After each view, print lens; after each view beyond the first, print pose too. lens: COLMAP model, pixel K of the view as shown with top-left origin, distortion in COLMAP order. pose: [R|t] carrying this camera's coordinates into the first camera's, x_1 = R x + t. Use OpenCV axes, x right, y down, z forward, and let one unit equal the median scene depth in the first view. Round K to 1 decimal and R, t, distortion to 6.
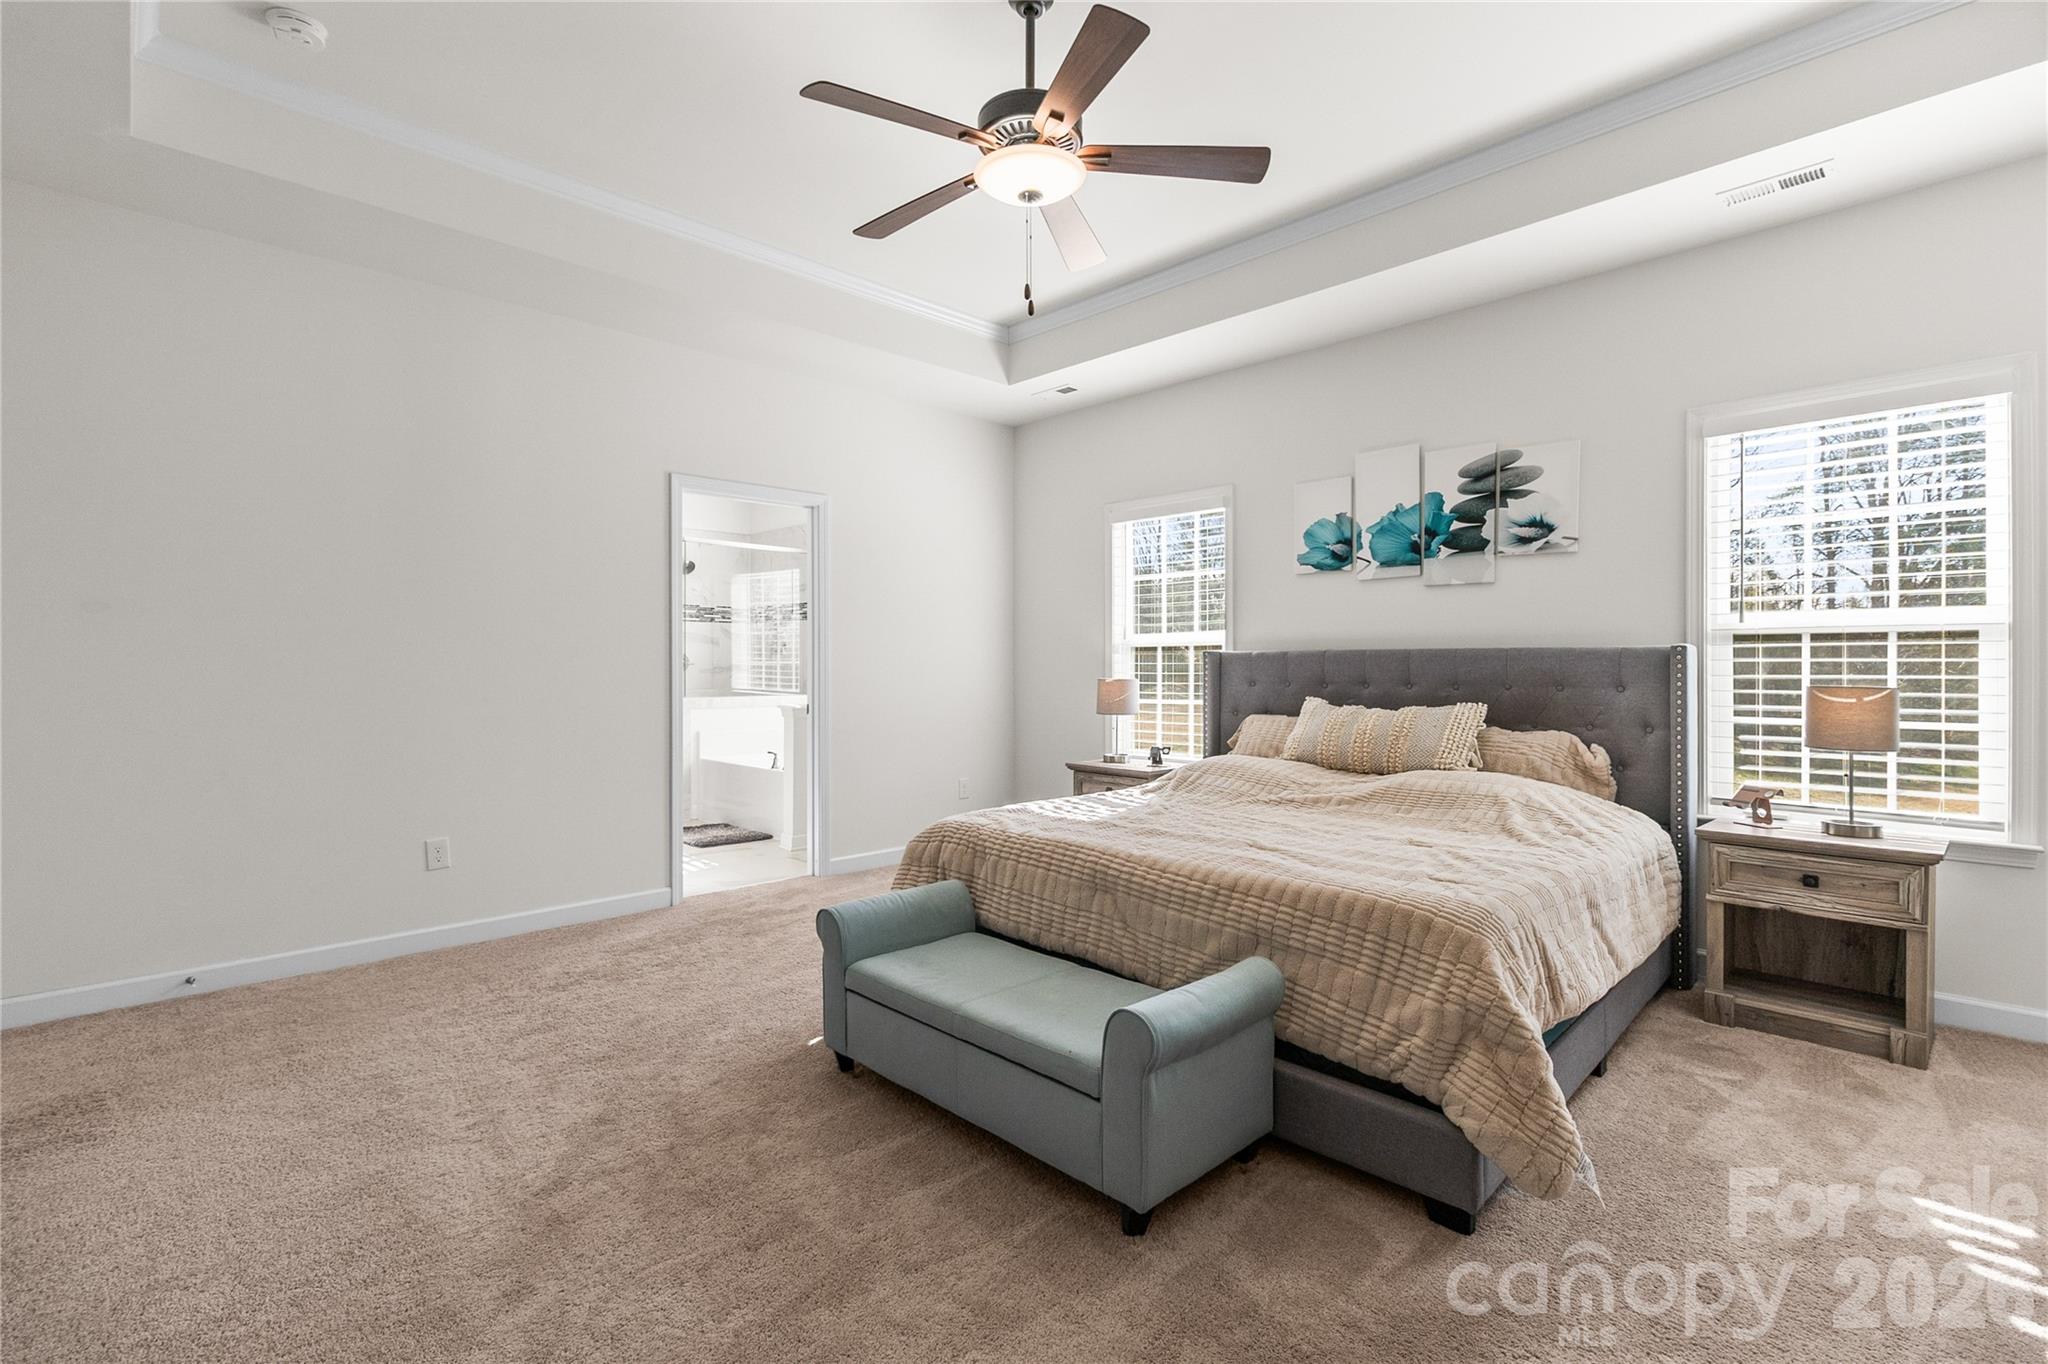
lens RADIAL K [[944.6, 0, 1031.2], [0, 944.6, 667.2], [0, 0, 1]] dist [0.013614, 0.000189]
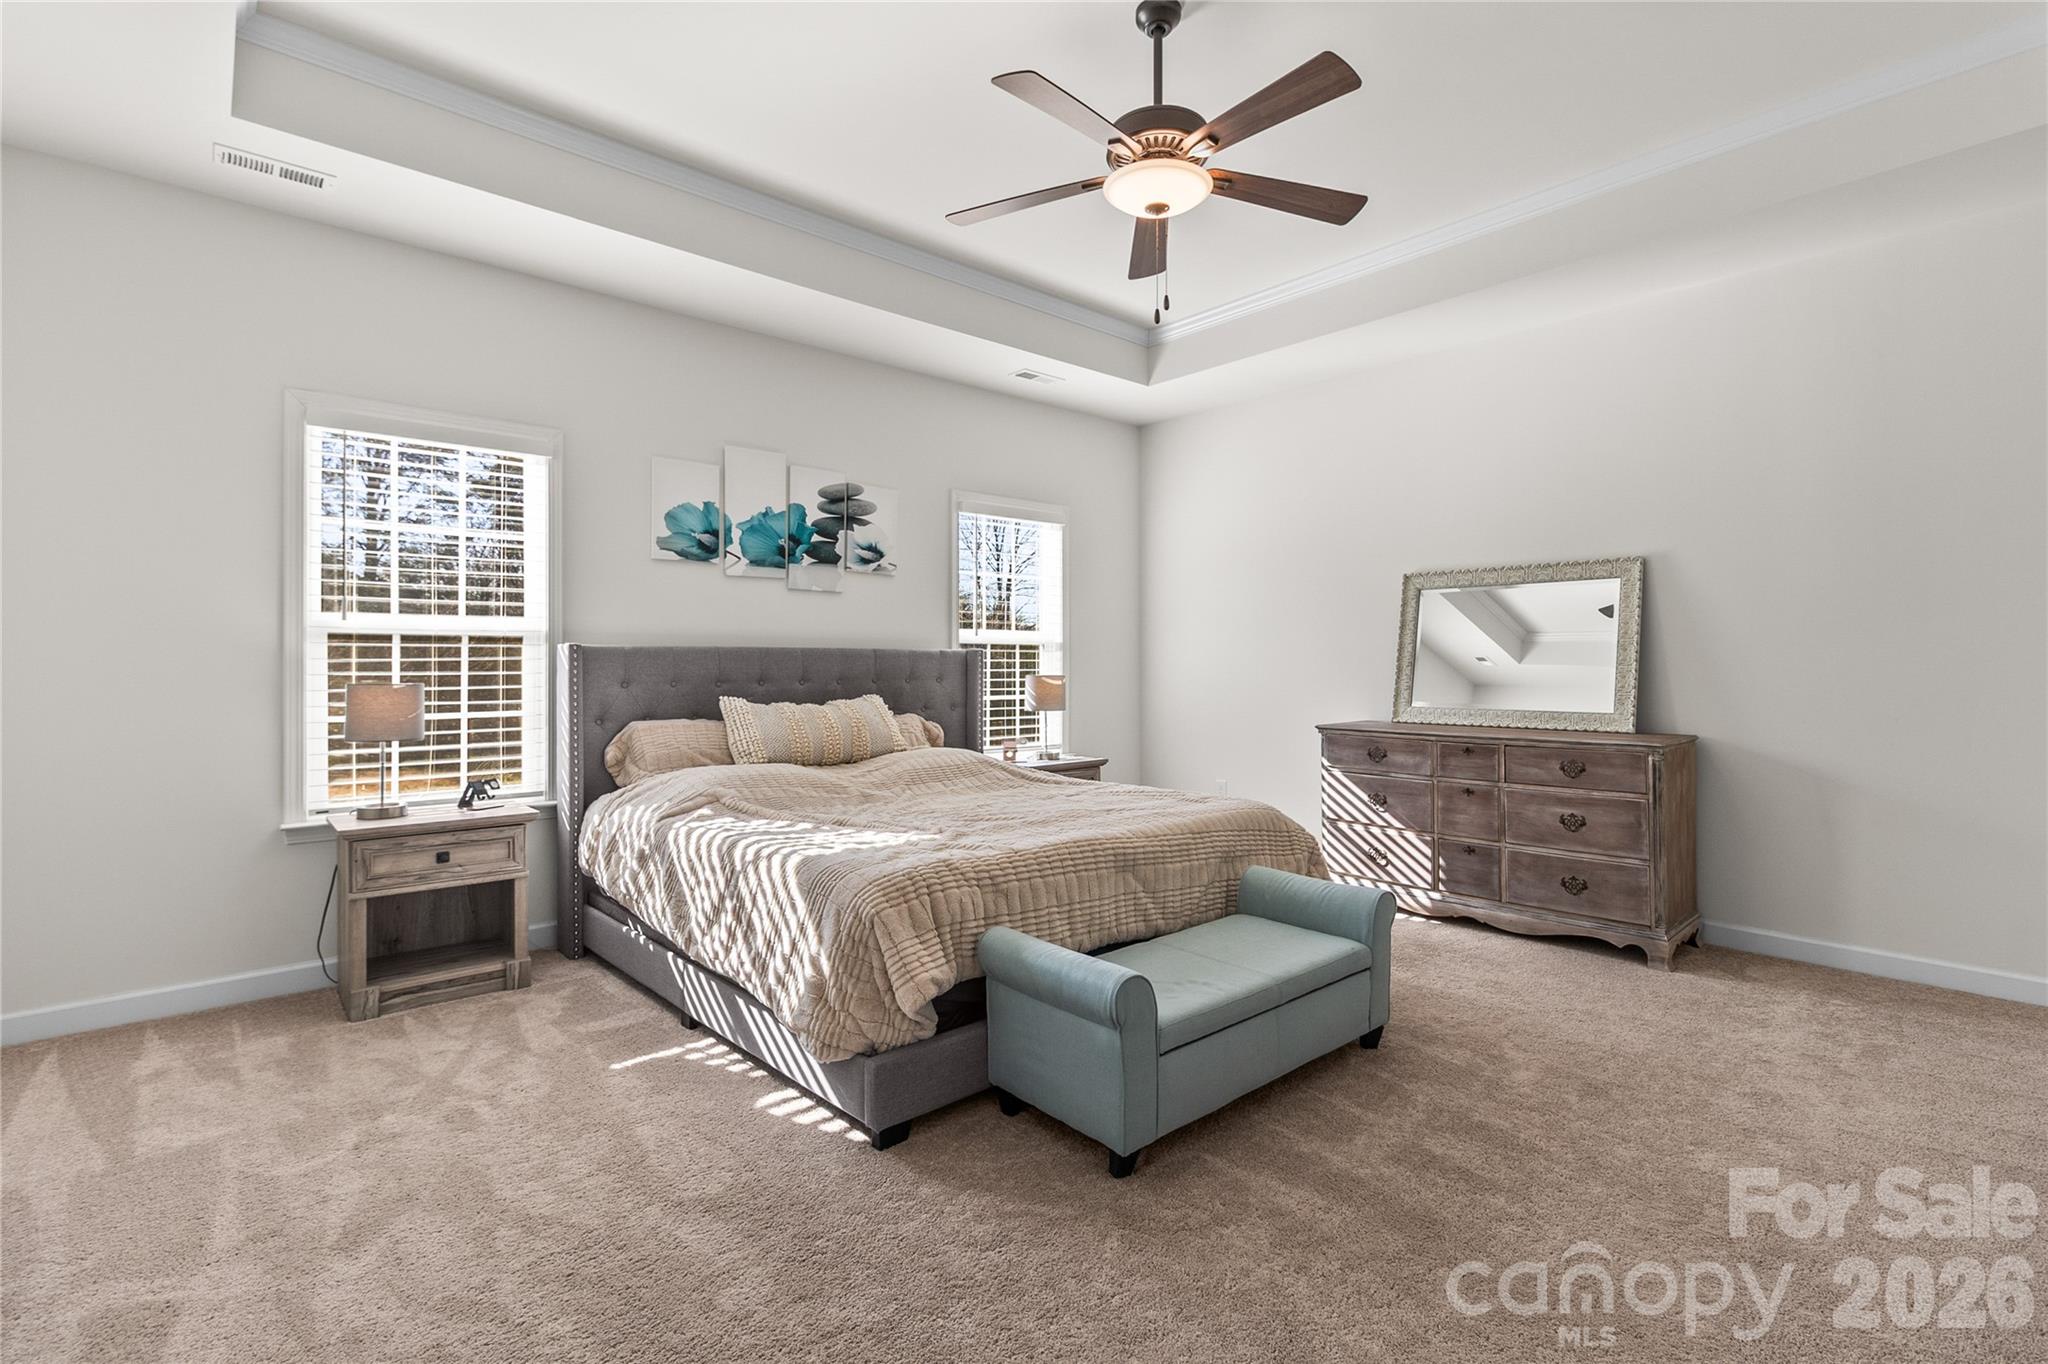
lens RADIAL K [[944.6, 0, 1026.1], [0, 944.6, 673.2], [0, 0, 1]] dist [0.013614, 0.000189]
pose [[0.053898, -0.009333, 0.998503, -0.613845], [0.002469, 0.999955, 0.009214, 0.000553], [-0.998543, 0.001968, 0.053919, 0.645979]]
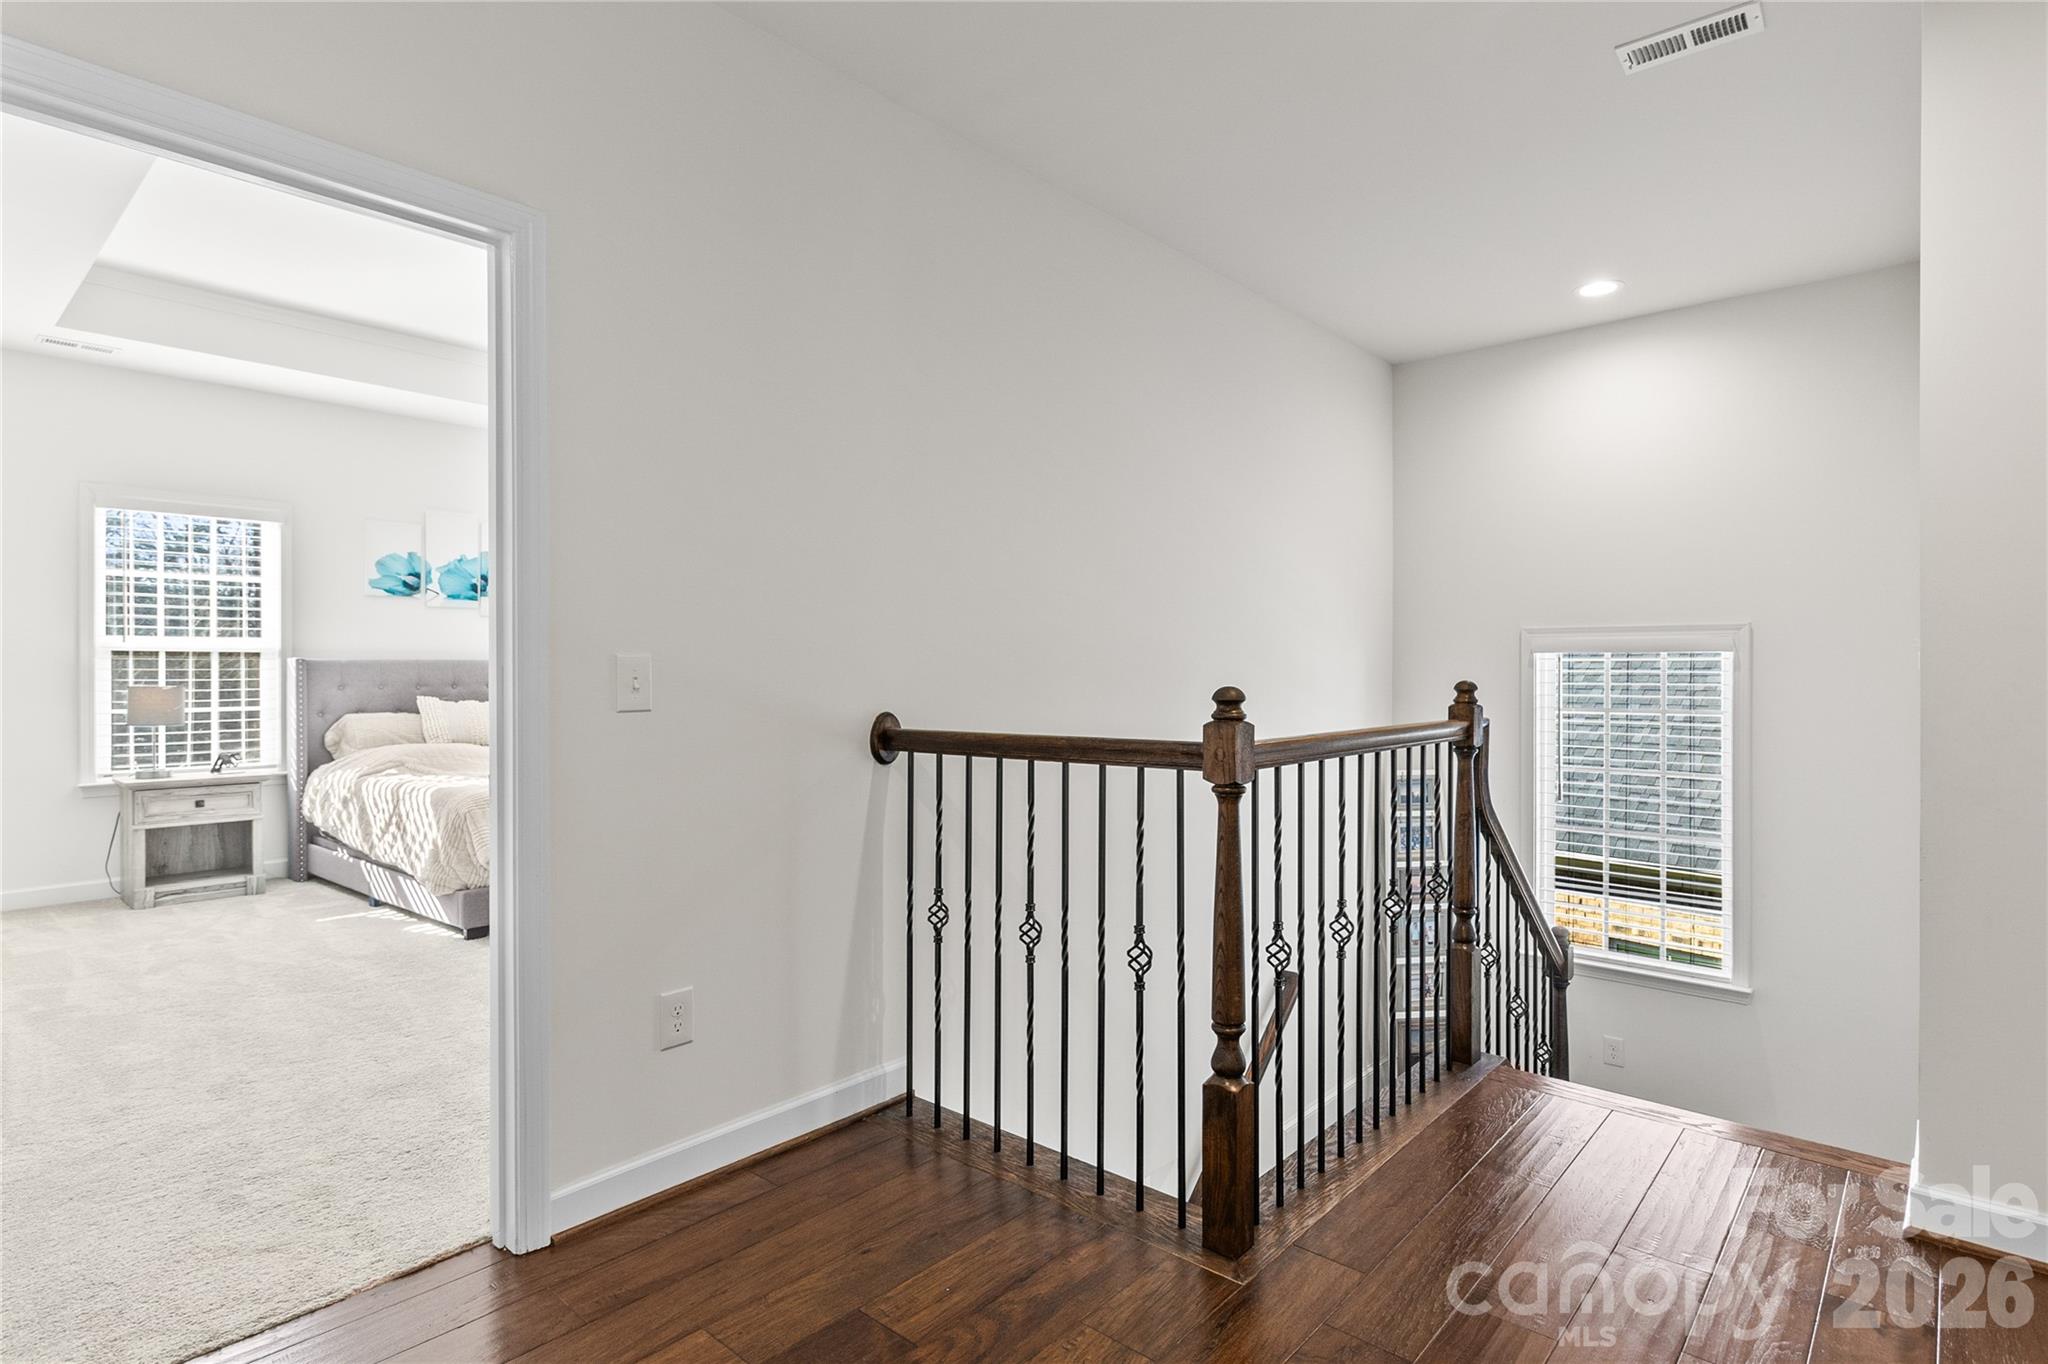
lens RADIAL K [[1042.9, 0, 1031.4], [0, 1042.9, 684.6], [0, 0, 1]] dist [-0.000055, -0.000746]
pose [[-0.075340, -0.005499, 0.997143, -1.156785], [0.005634, 0.999966, 0.005940, 0.011728], [-0.997142, 0.006065, -0.075306, 0.282748]]
